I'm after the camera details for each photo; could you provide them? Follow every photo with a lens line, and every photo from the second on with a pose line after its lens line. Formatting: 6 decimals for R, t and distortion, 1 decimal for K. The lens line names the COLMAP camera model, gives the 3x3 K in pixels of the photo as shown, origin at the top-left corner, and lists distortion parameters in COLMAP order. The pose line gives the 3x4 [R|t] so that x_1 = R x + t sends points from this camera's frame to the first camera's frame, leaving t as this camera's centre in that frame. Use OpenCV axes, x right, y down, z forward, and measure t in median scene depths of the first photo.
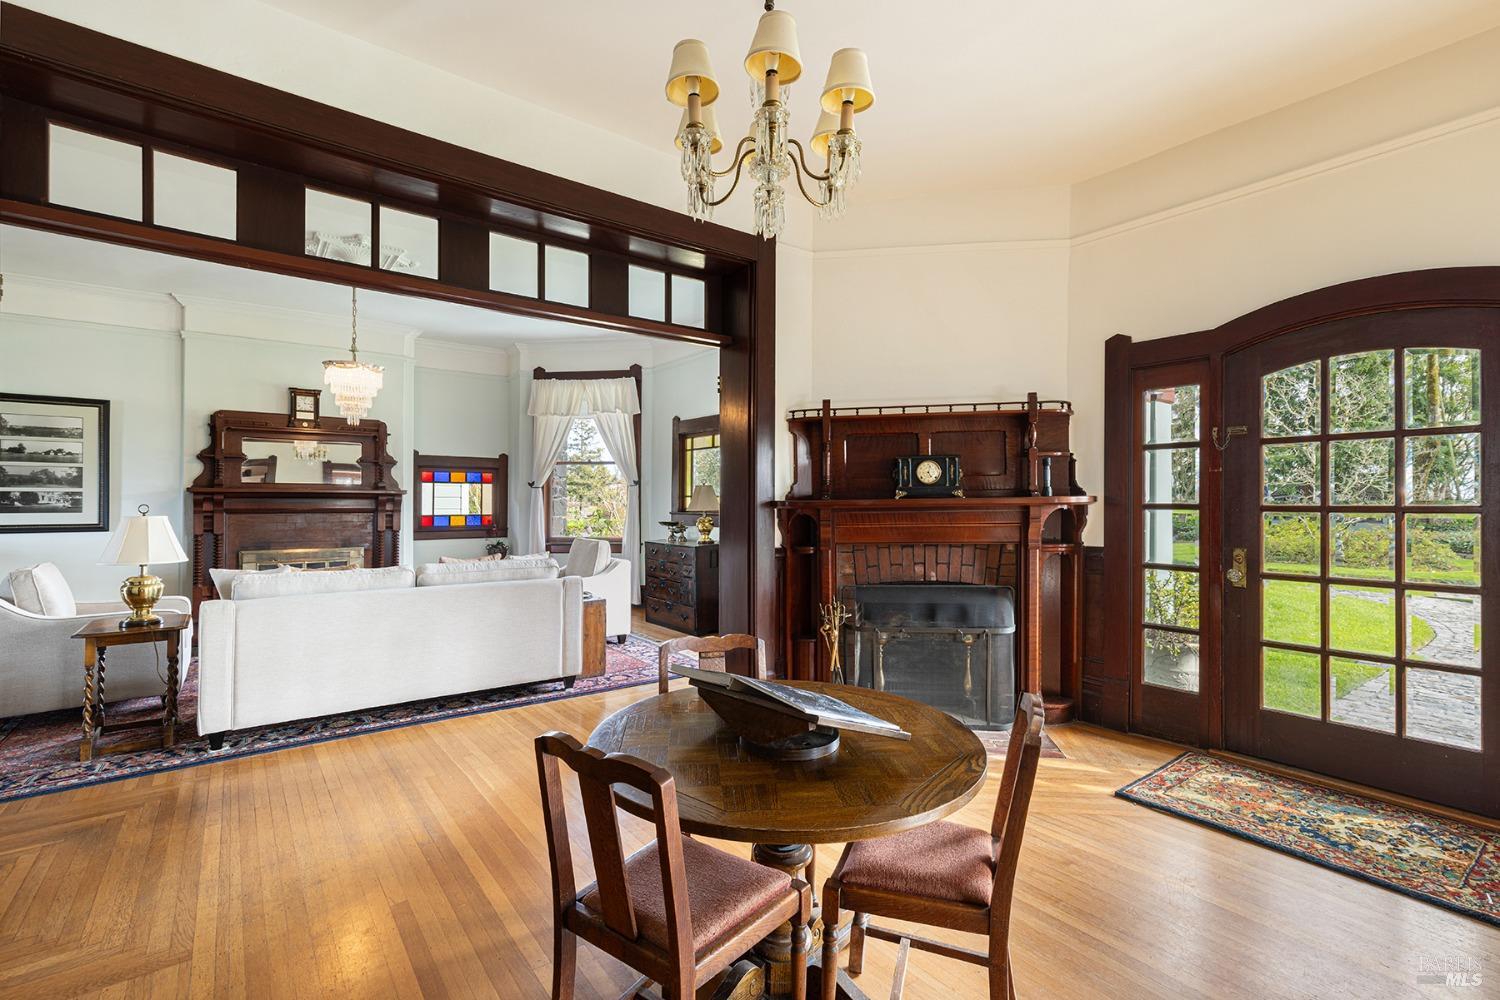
lens RADIAL K [[685.0, 0, 759.5], [0, 685.0, 499.1], [0, 0, 1]] dist [0.009513, 0.000126]
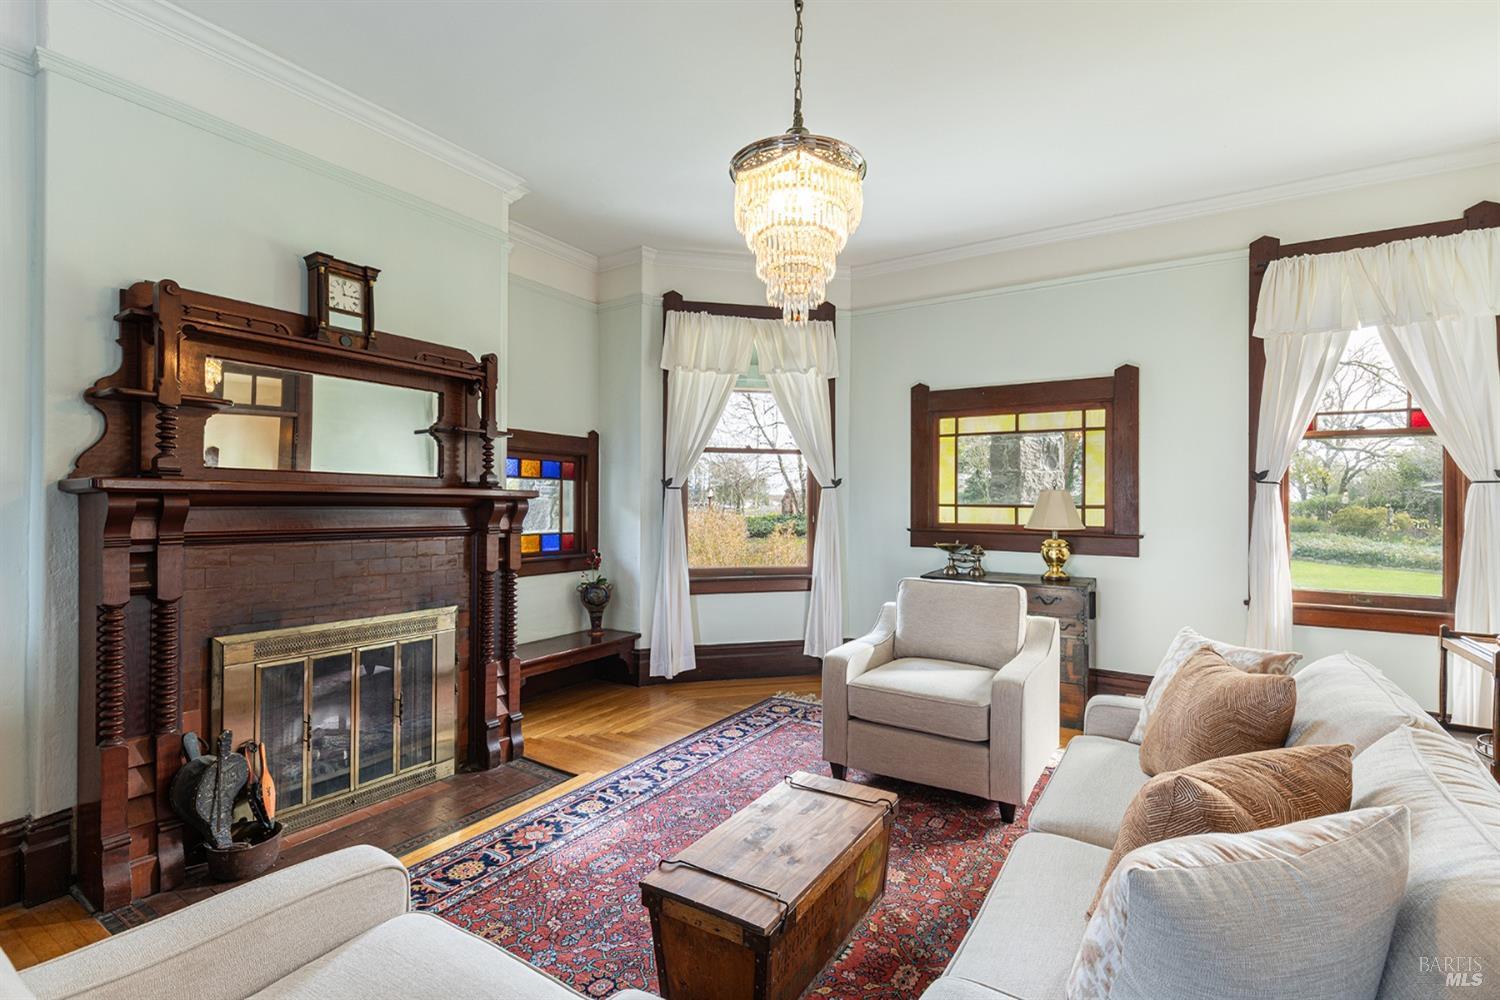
lens RADIAL K [[685.0, 0, 758.2], [0, 685.0, 509.8], [0, 0, 1]] dist [0.009513, 0.000126]
pose [[0.940199, 0.004605, 0.340594, -0.554976], [-0.009197, 0.999887, 0.011870, -0.006339], [-0.340501, -0.014292, 0.940136, 0.479624]]
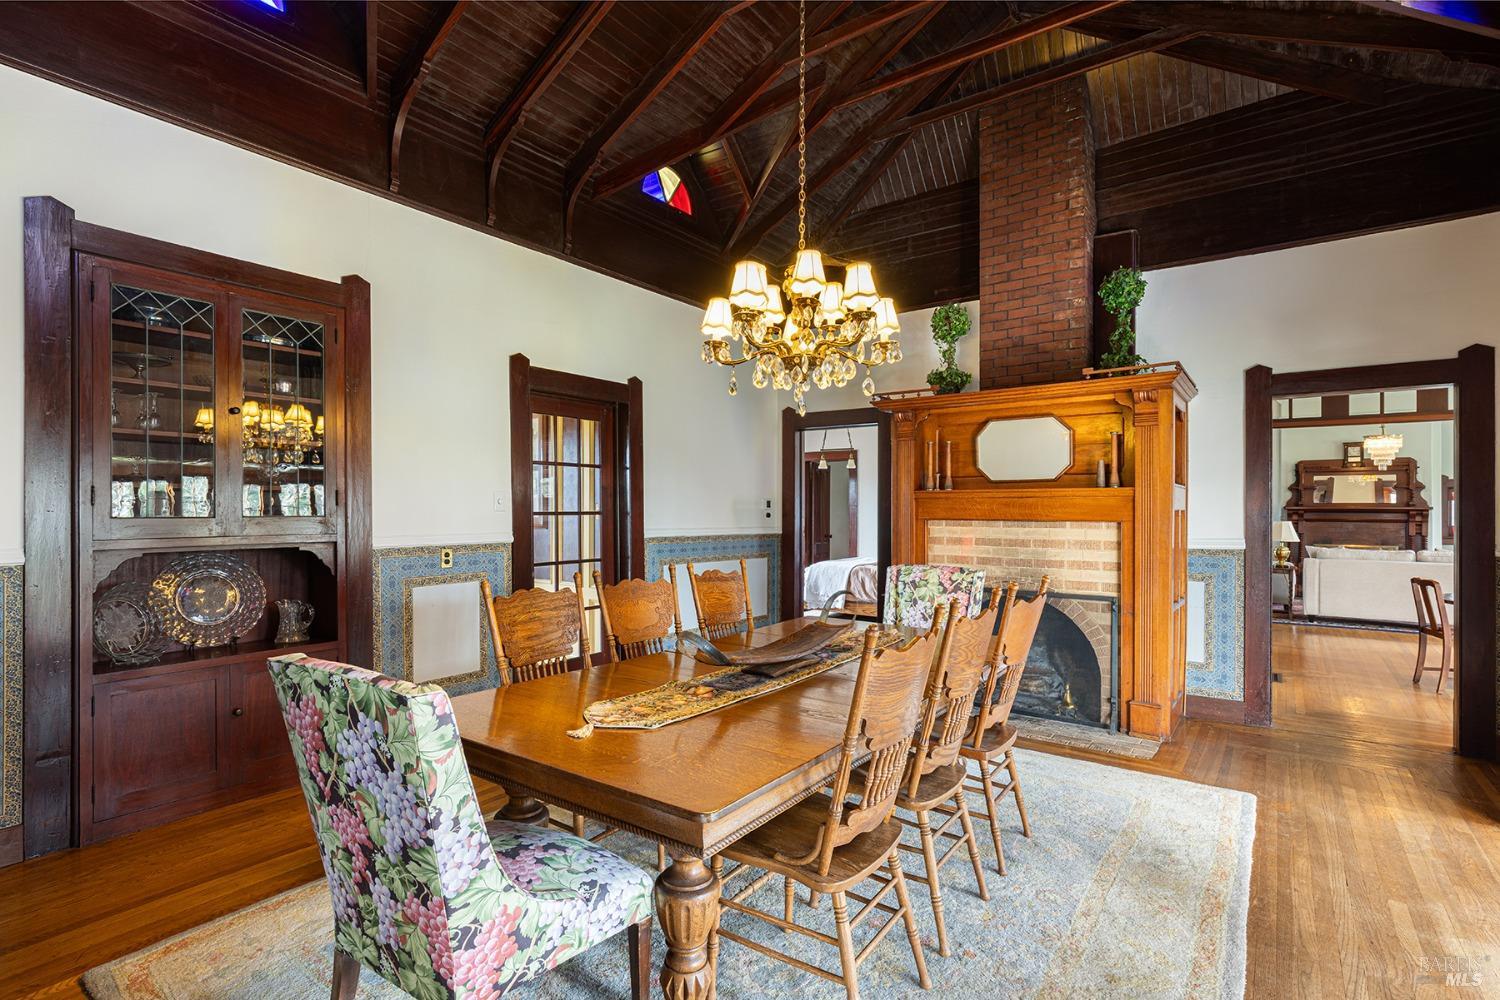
lens RADIAL K [[720.5, 0, 760.8], [0, 720.5, 501.8], [0, 0, 1]] dist [-0.000858, 0.001717]
pose [[0.285850, -0.010778, -0.958214, 0.515714], [0.000643, 0.999939, -0.011056, -0.008172], [0.958274, 0.002545, 0.285839, -0.750458]]
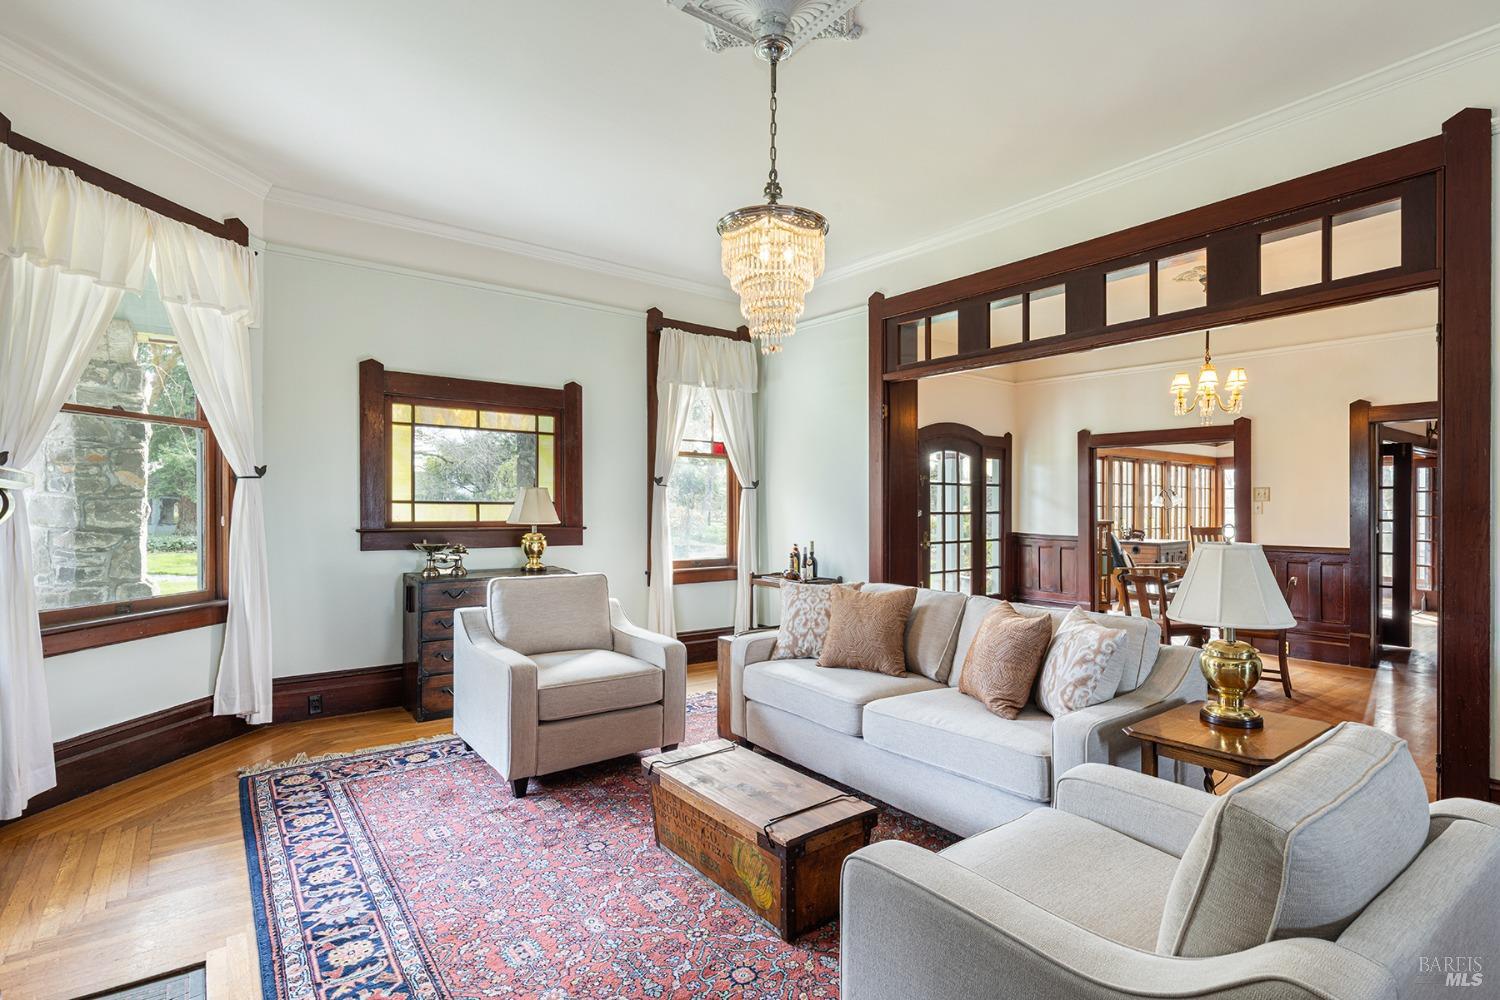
lens RADIAL K [[744.7, 0, 750.7], [0, 744.7, 504.8], [0, 0, 1]] dist [0.000548, -0.000906]
pose [[0.011166, 0.008893, 0.999898, -0.823139], [-0.003543, 0.999955, -0.008853, 0.003549], [-0.999931, -0.003444, 0.011197, 0.760830]]
